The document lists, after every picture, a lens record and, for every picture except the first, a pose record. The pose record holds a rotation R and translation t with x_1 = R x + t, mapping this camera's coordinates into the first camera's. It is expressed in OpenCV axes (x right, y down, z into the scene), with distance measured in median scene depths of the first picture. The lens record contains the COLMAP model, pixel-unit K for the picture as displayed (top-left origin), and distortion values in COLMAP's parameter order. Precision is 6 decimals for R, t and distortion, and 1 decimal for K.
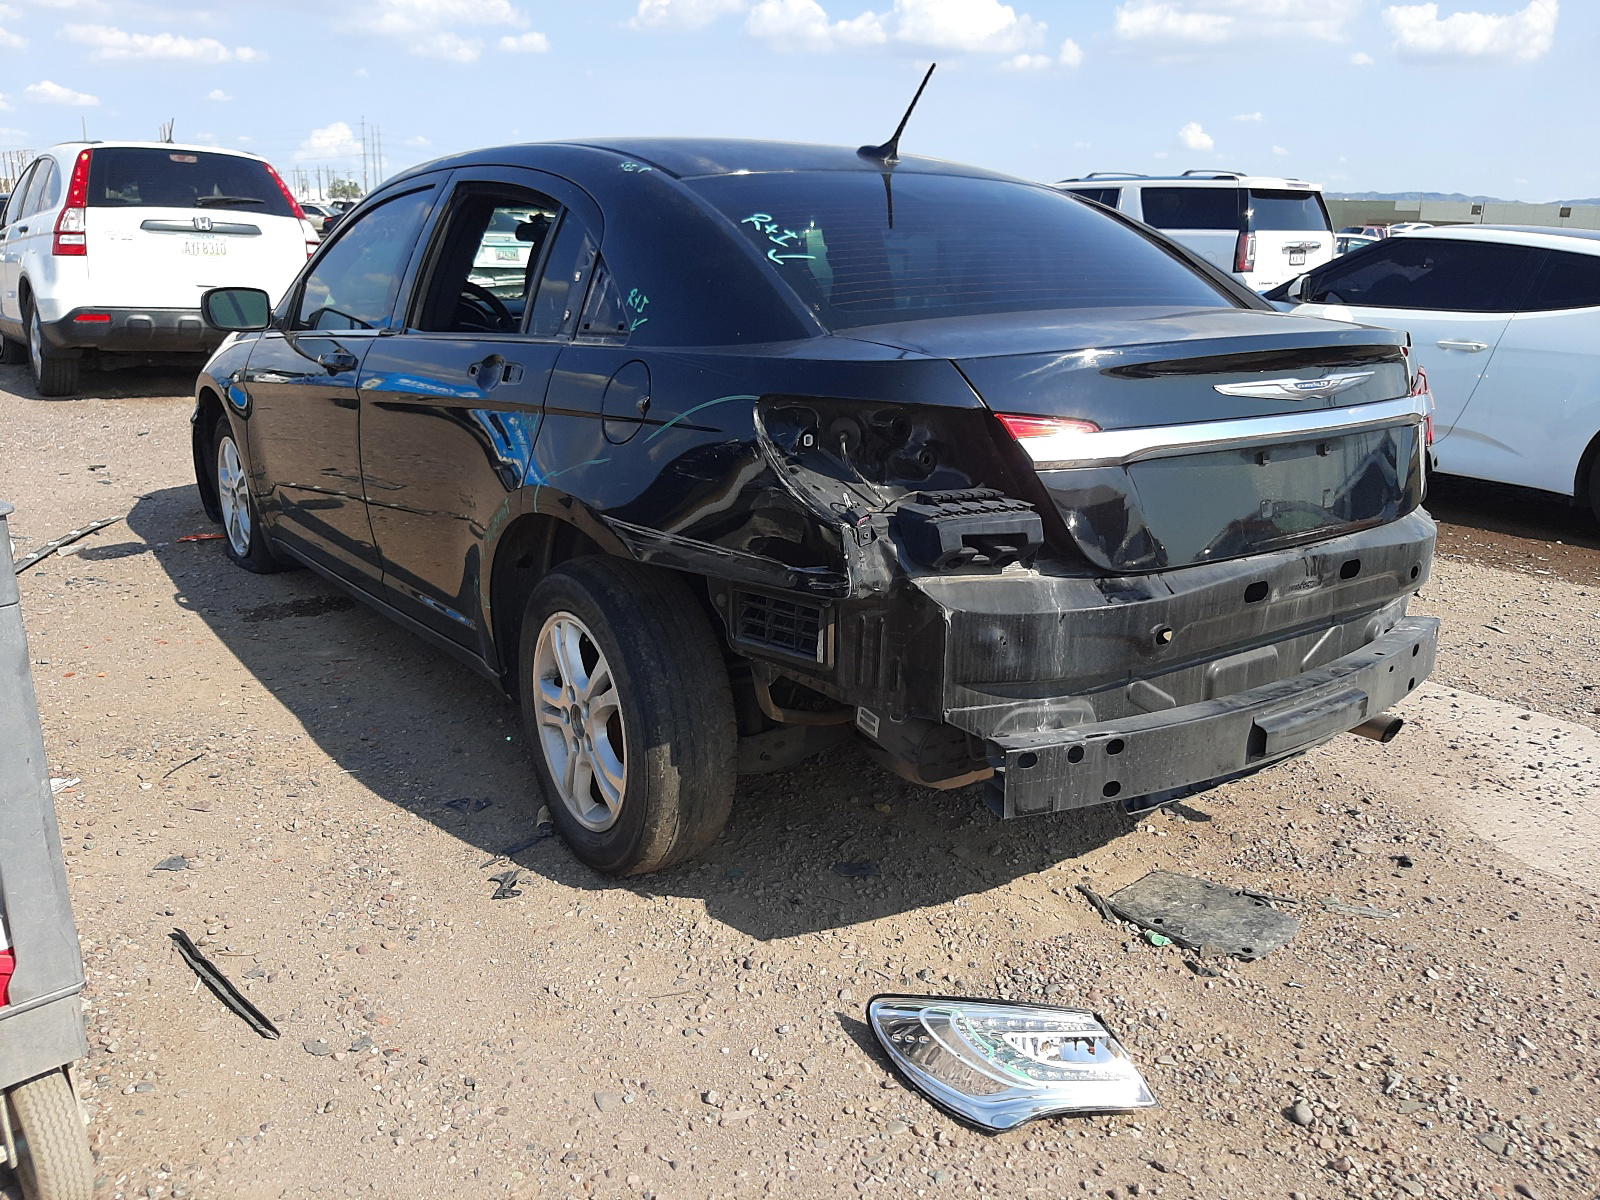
lens RADIAL K [[1210.5, 0, 774.6], [0, 1210.5, 602.7], [0, 0, 1]] dist [0.052830, -0.104941]
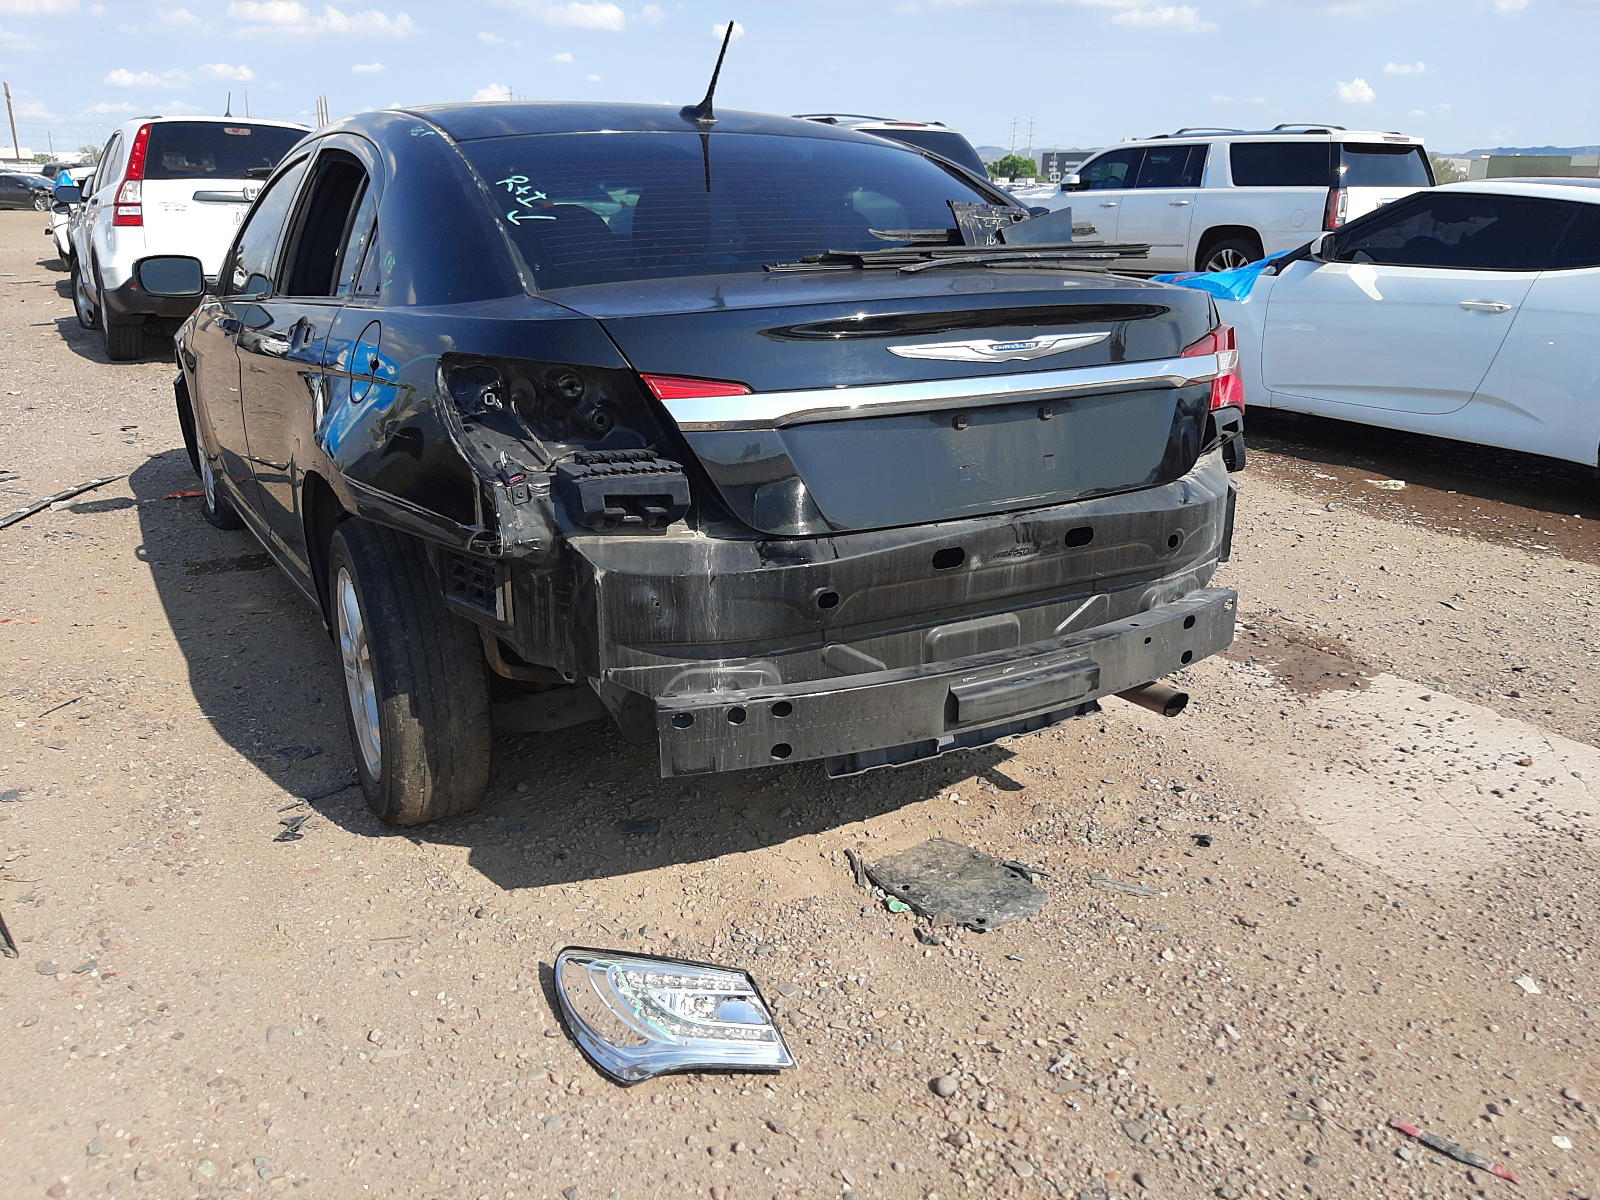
lens RADIAL K [[1206.7, 0, 800.0], [0, 1206.7, 600.0], [0, 0, 1]] dist [0.064403, -0.123829]
pose [[0.994810, 0.019927, -0.099785, 0.344799], [-0.017398, 0.999507, 0.026144, 0.001728], [0.100256, -0.024272, 0.994666, 0.012618]]
